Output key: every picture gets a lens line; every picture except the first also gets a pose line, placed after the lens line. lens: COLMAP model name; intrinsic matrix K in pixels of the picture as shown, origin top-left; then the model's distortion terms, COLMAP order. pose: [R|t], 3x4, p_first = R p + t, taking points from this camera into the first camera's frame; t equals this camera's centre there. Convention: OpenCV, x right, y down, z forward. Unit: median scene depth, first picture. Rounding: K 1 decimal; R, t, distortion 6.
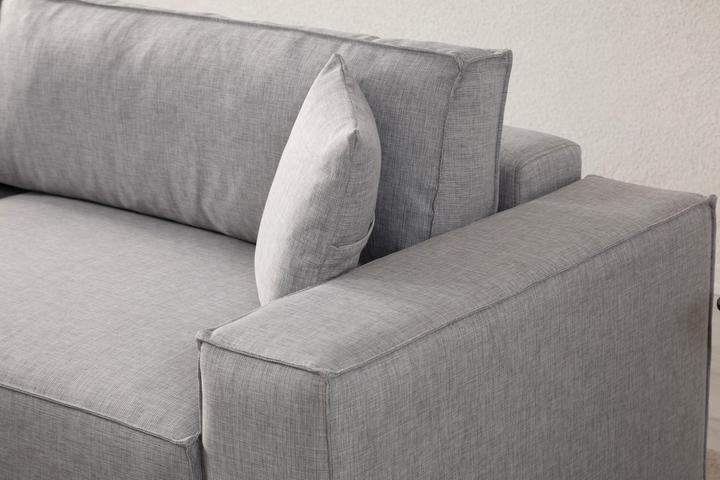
lens RADIAL K [[1866.1, 0, 360.4], [0, 1866.1, 240.6], [0, 0, 1]] dist [0.676096, 0.000000]
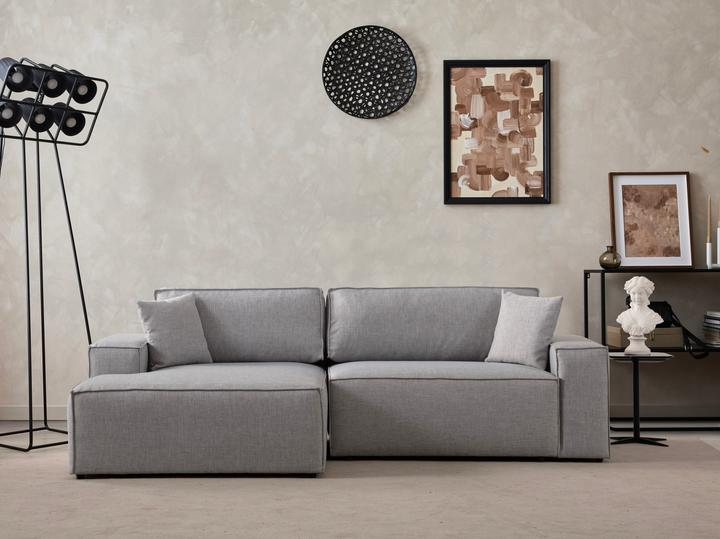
lens RADIAL K [[1917.3, 0, 359.9], [0, 1917.3, 268.4], [0, 0, 1]] dist [-0.056066, 0.000000]
pose [[0.735164, 0.022441, 0.677518, -2.698347], [0.186169, 0.954339, -0.233618, 0.656003], [-0.651825, 0.297880, 0.697418, -1.266529]]
